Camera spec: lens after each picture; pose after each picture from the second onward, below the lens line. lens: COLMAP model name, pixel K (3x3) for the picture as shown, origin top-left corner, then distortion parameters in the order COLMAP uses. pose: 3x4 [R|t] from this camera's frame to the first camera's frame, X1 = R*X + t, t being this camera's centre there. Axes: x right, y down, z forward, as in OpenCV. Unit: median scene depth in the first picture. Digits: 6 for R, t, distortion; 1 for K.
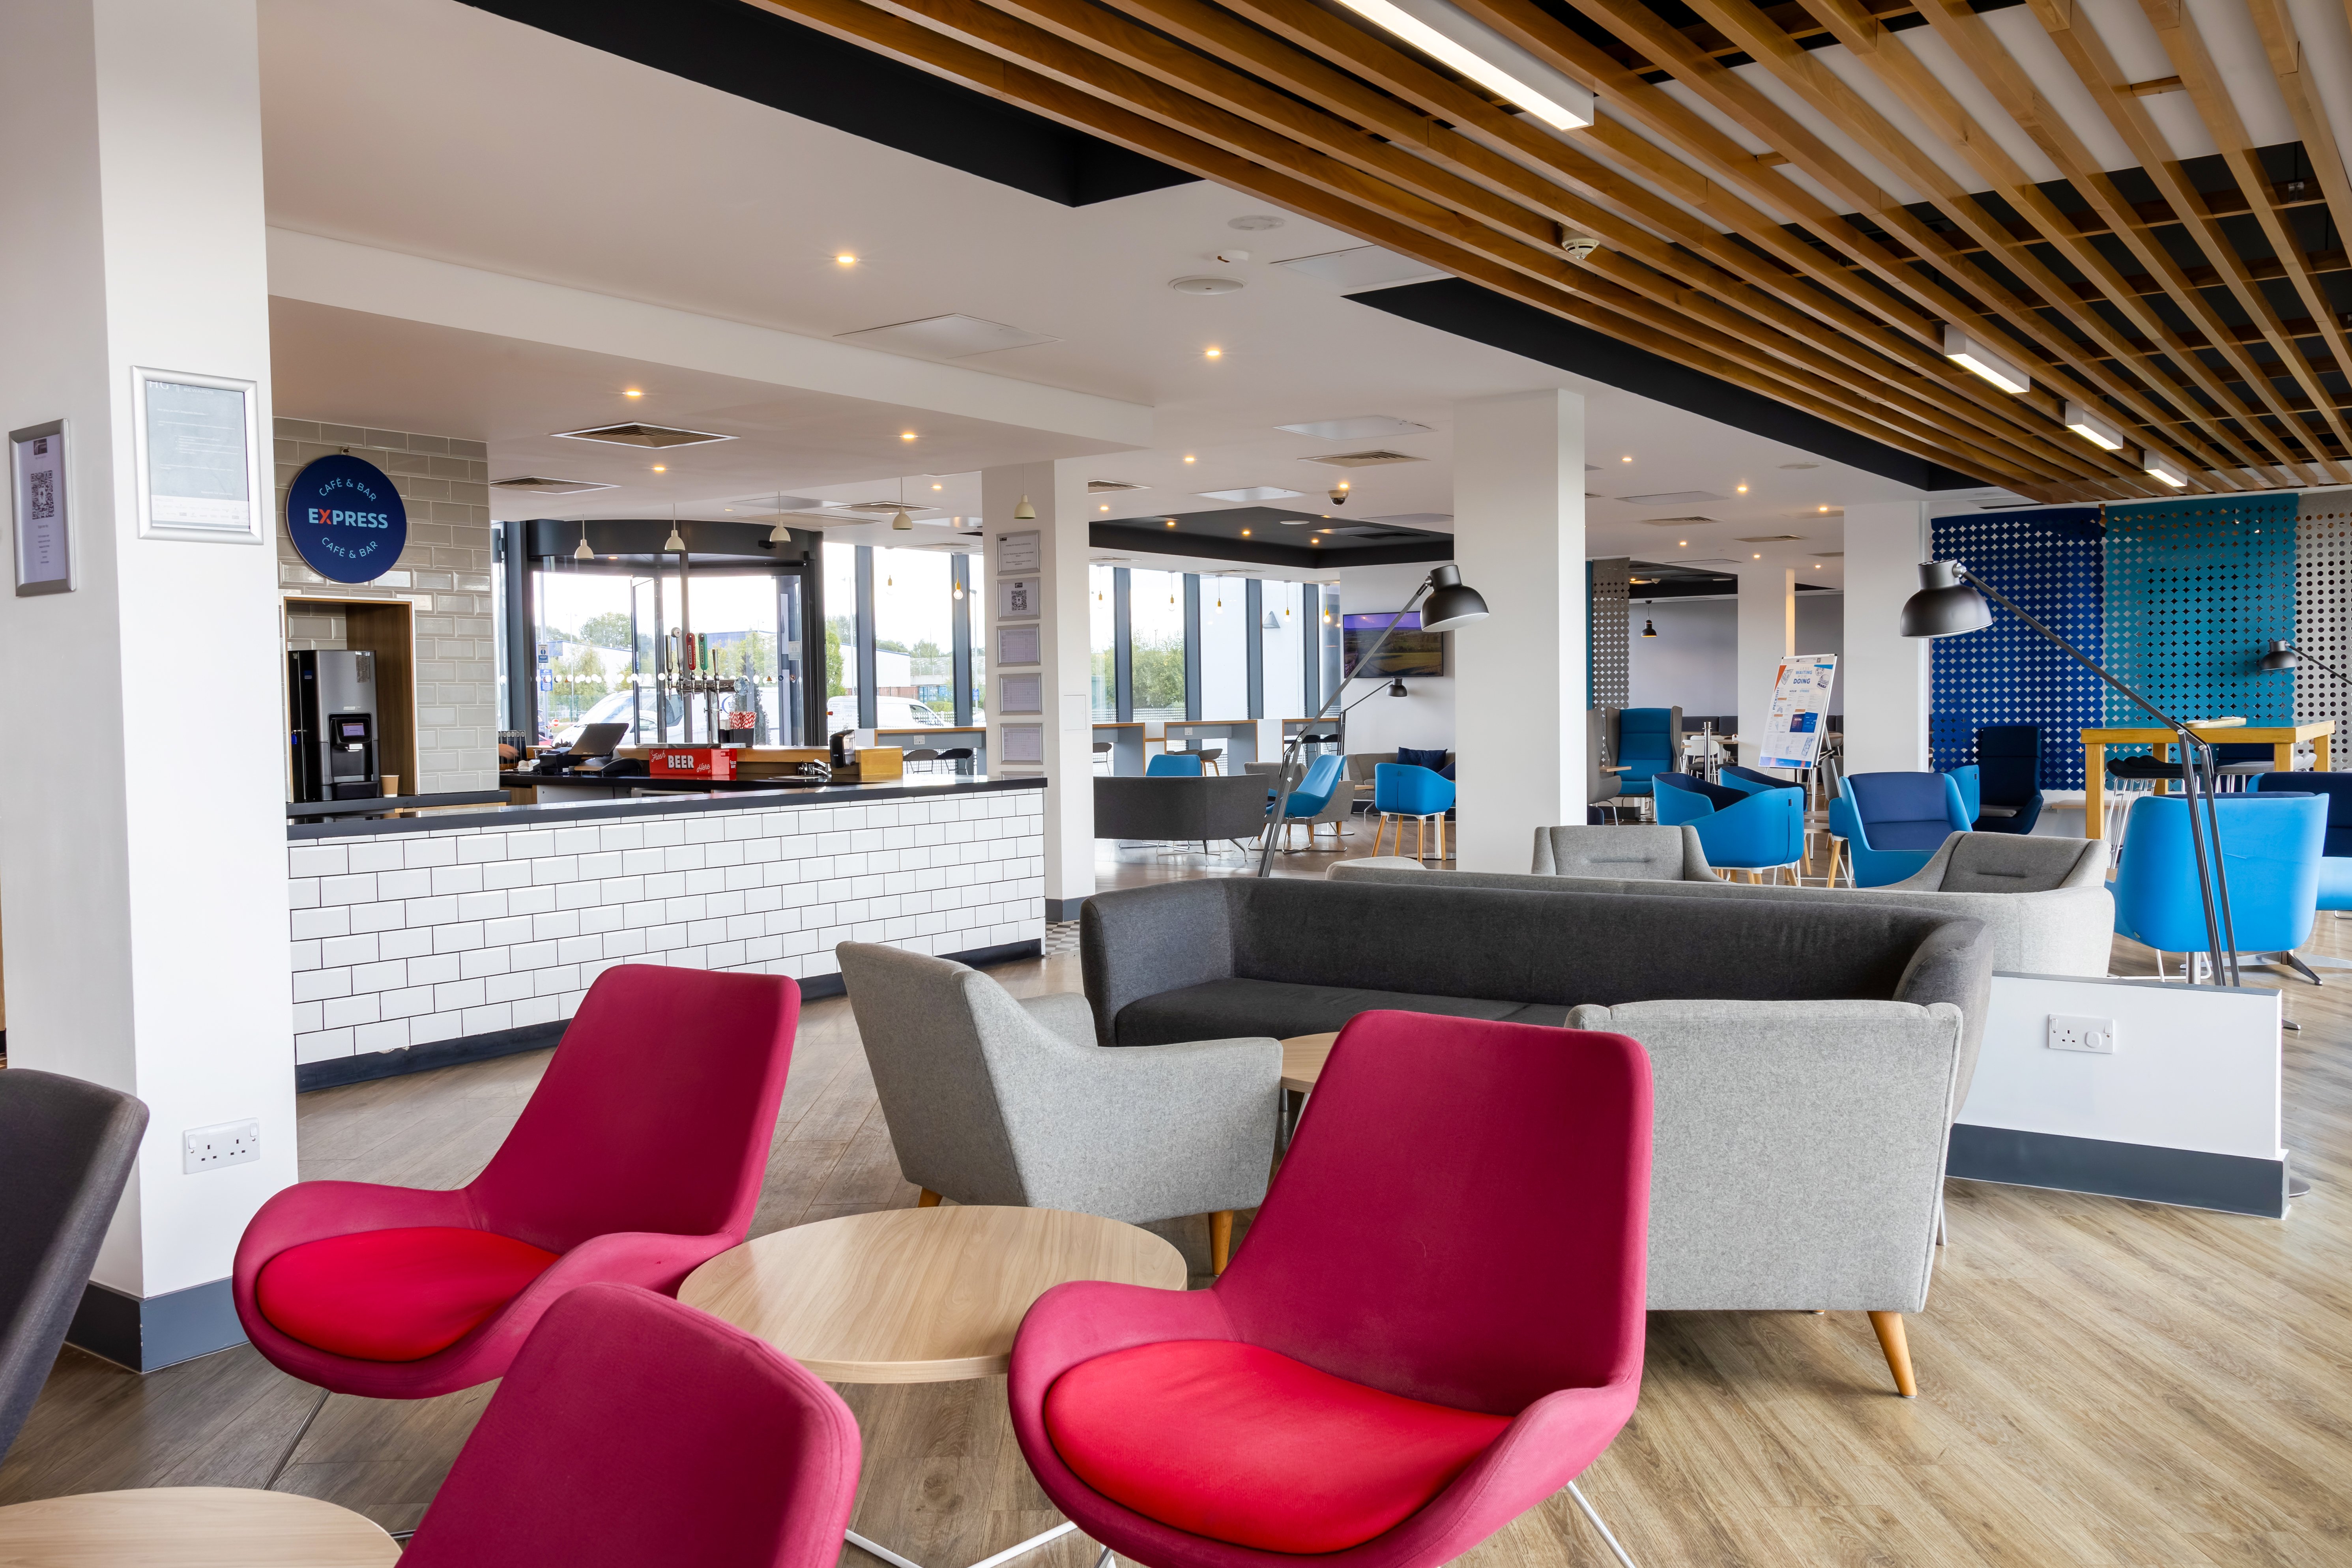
lens RADIAL K [[1848.7, 0, 1176.0], [0, 1848.7, 784.0], [0, 0, 1]] dist [0.004456, 0.009447]
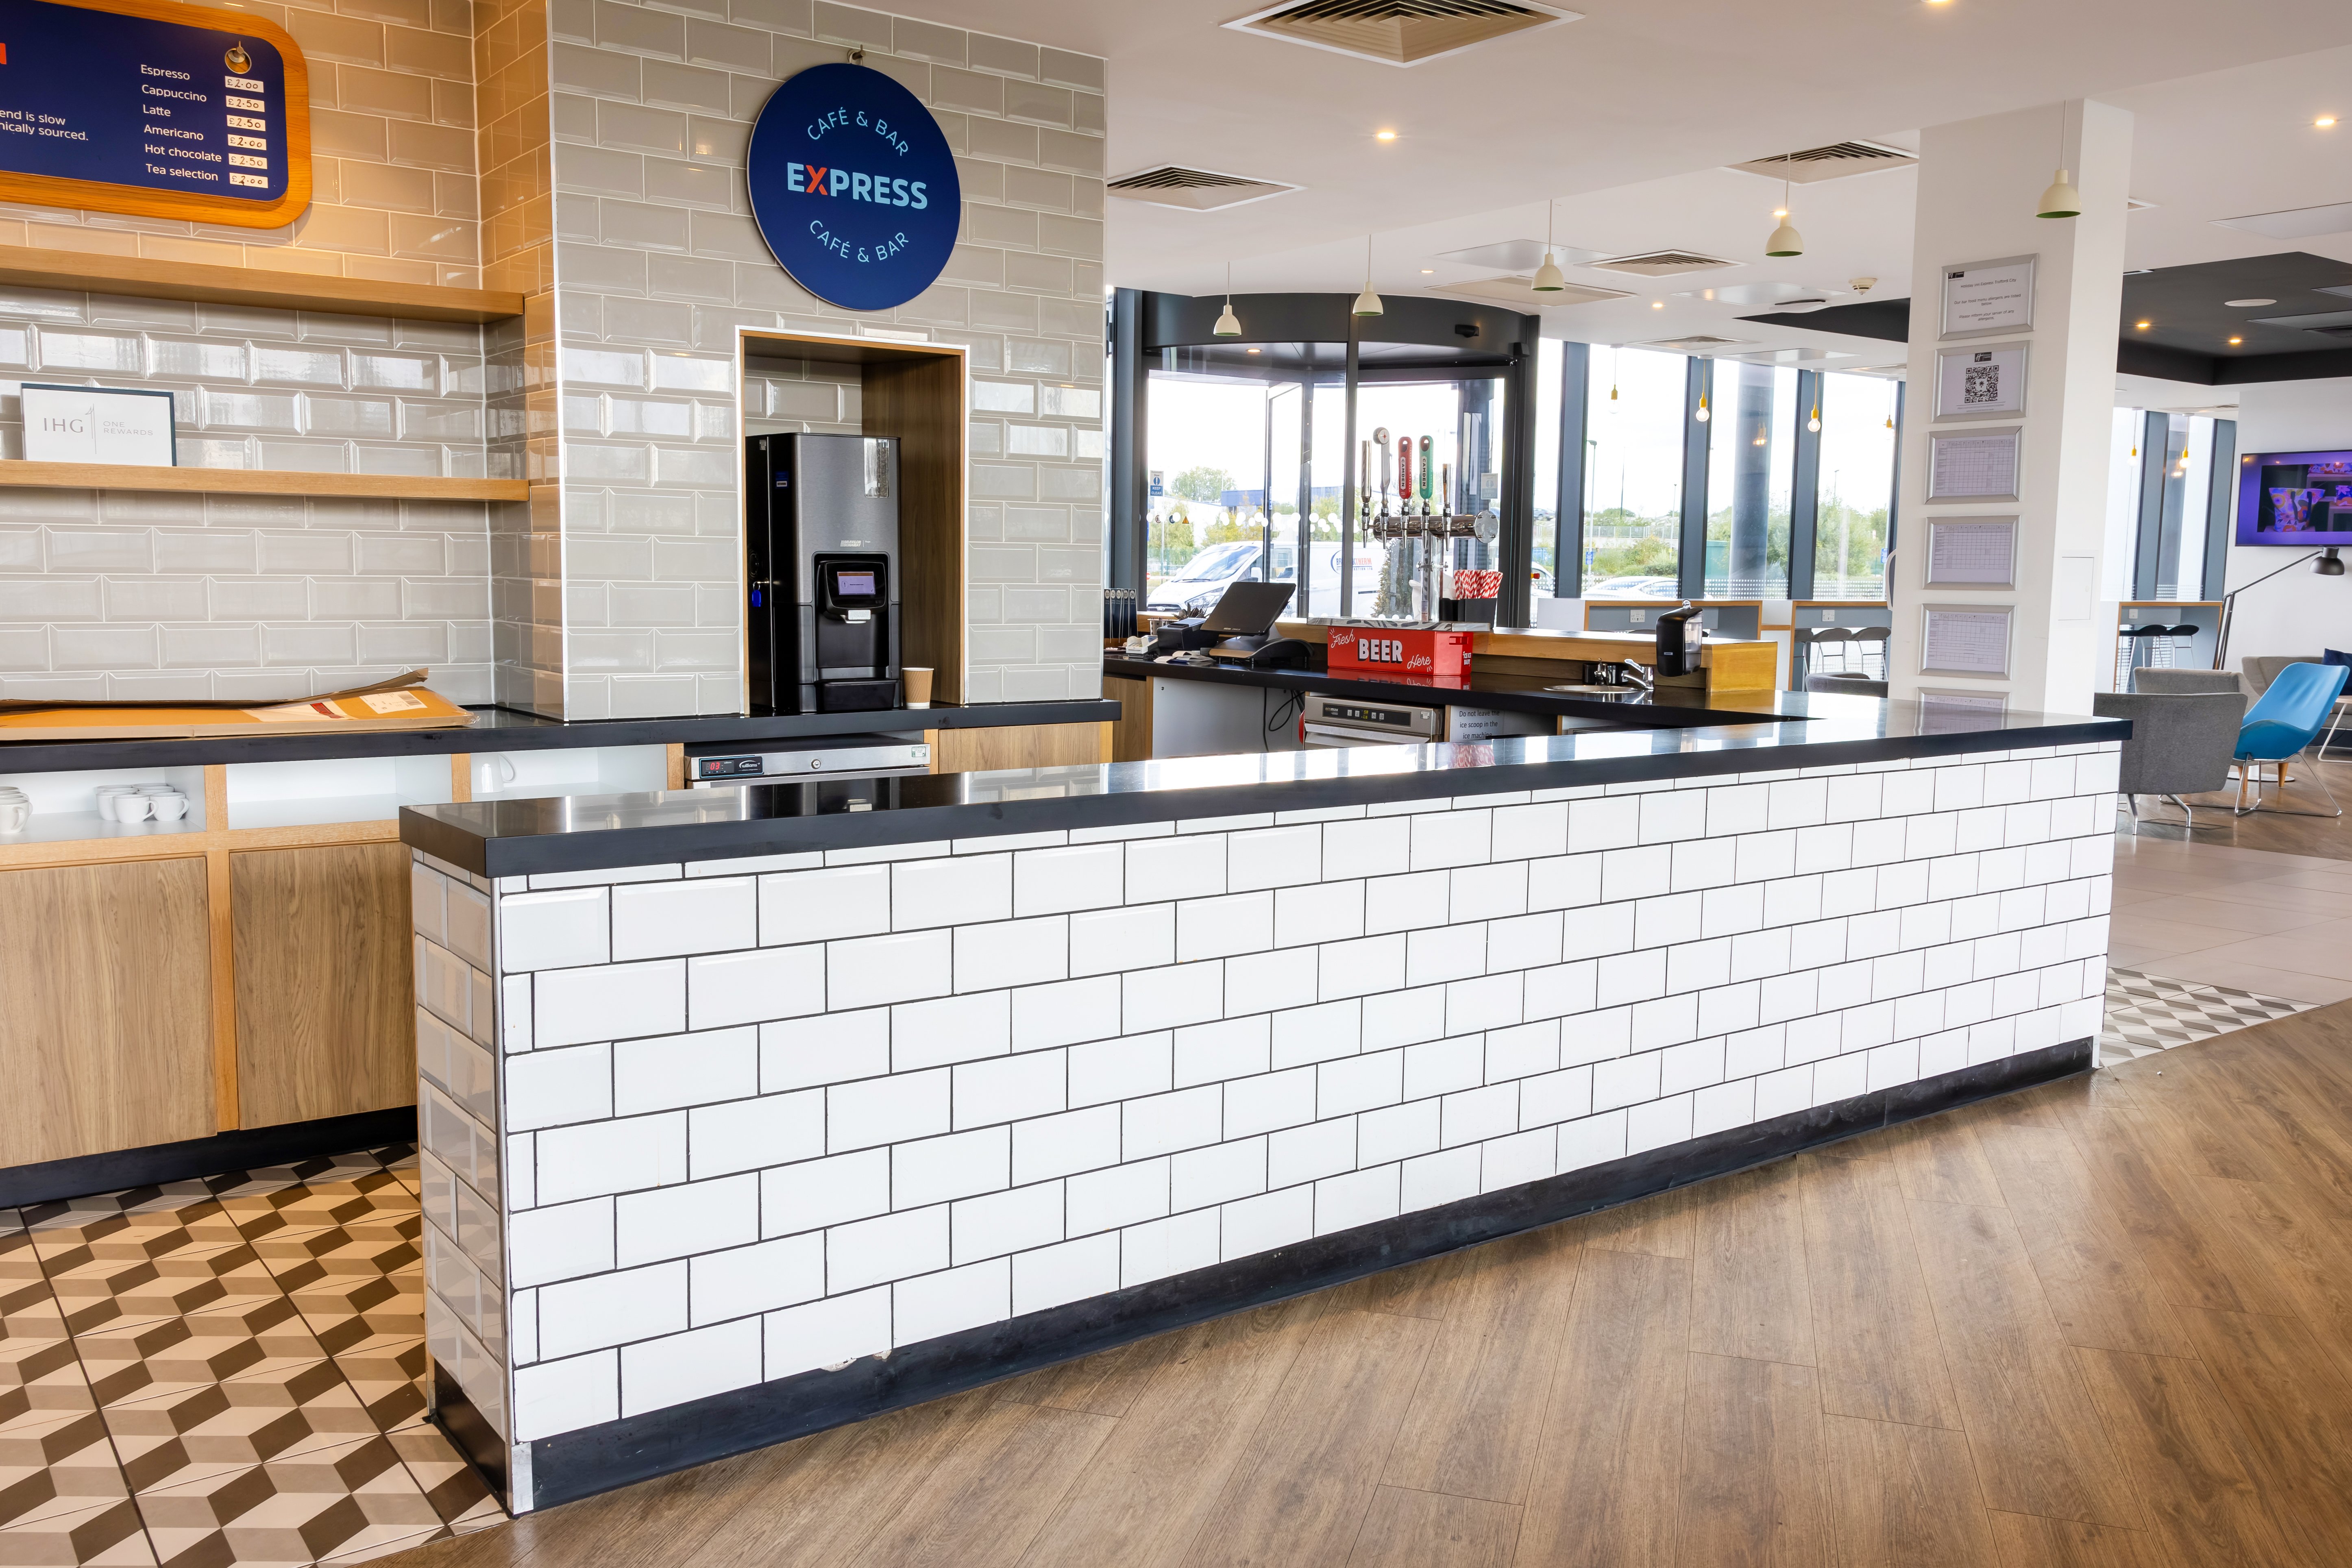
lens RADIAL K [[1901.1, 0, 1176.0], [0, 1901.1, 784.0], [0, 0, 1]] dist [0.003891, 0.005276]
pose [[0.953233, 0.061369, -0.295941, -0.151825], [-0.040332, 0.996240, 0.076680, -0.014134], [0.299534, -0.061158, 0.952123, 0.402185]]
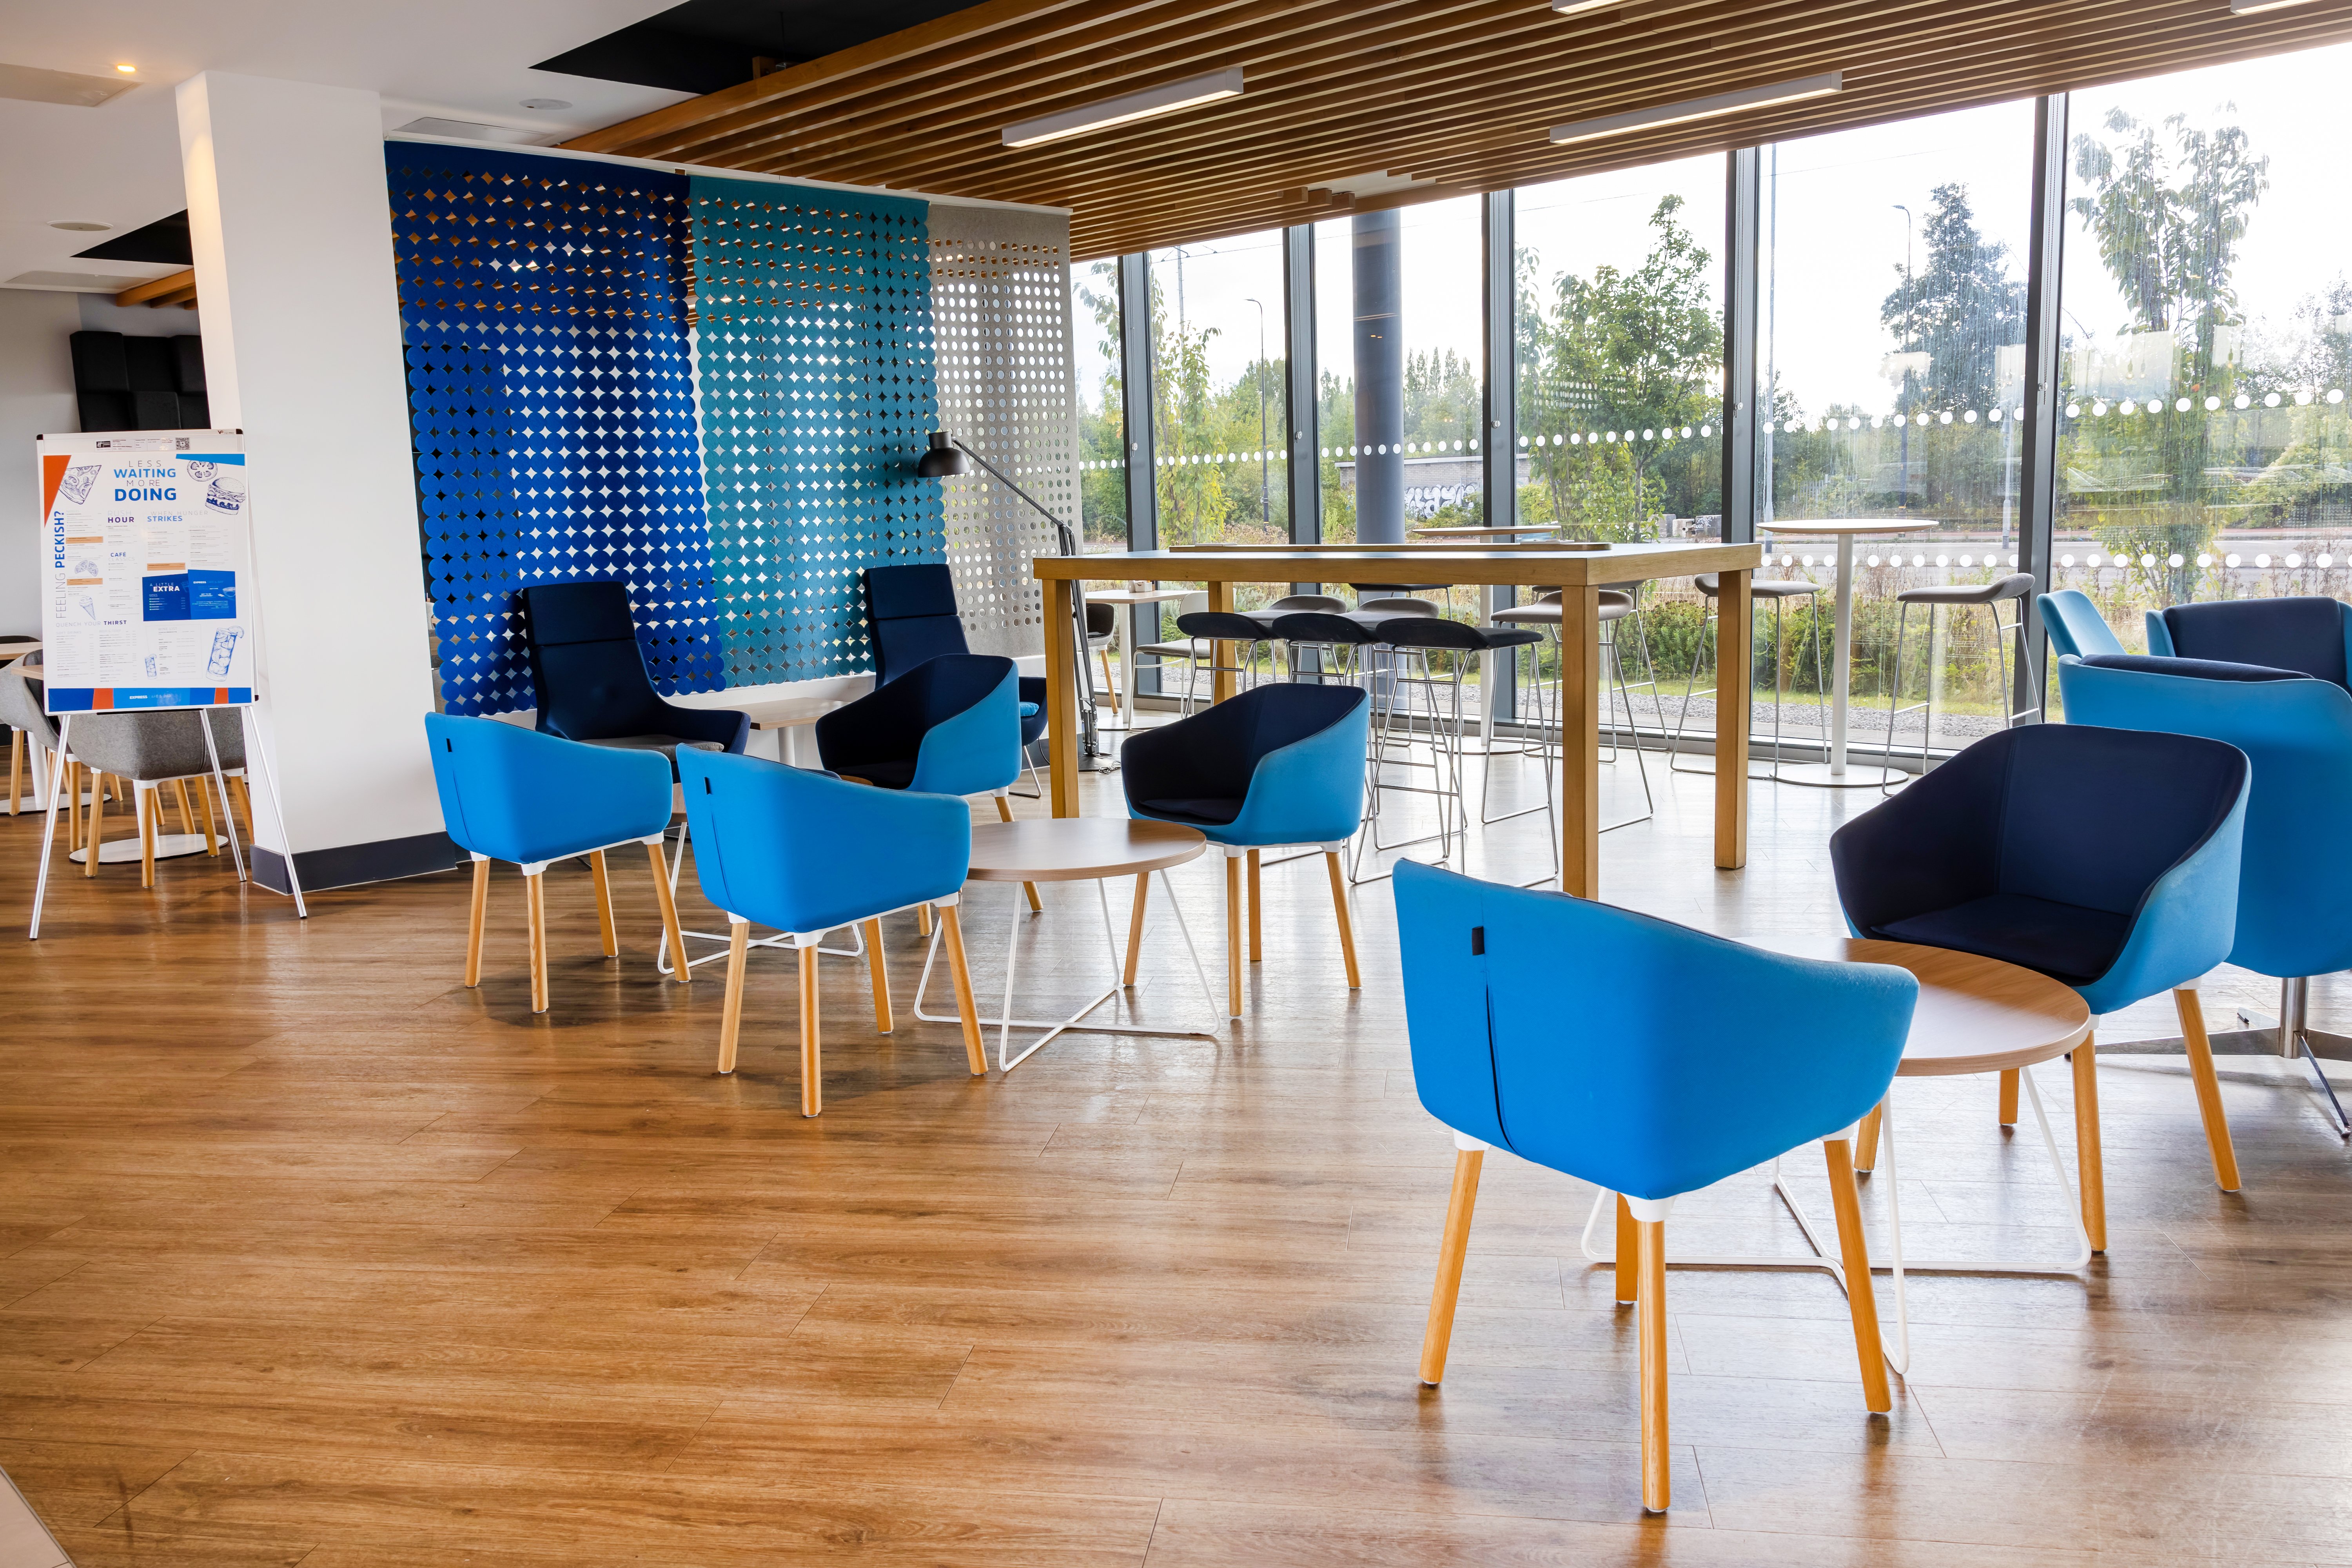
lens RADIAL K [[1855.4, 0, 1169.6], [0, 1855.4, 774.2], [0, 0, 1]] dist [0.006069, 0.007476]
pose [[0.168804, -0.133558, 0.976559, -0.049976], [0.070967, 0.989852, 0.123109, -0.042879], [-0.983091, 0.048522, 0.176570, 1.051718]]
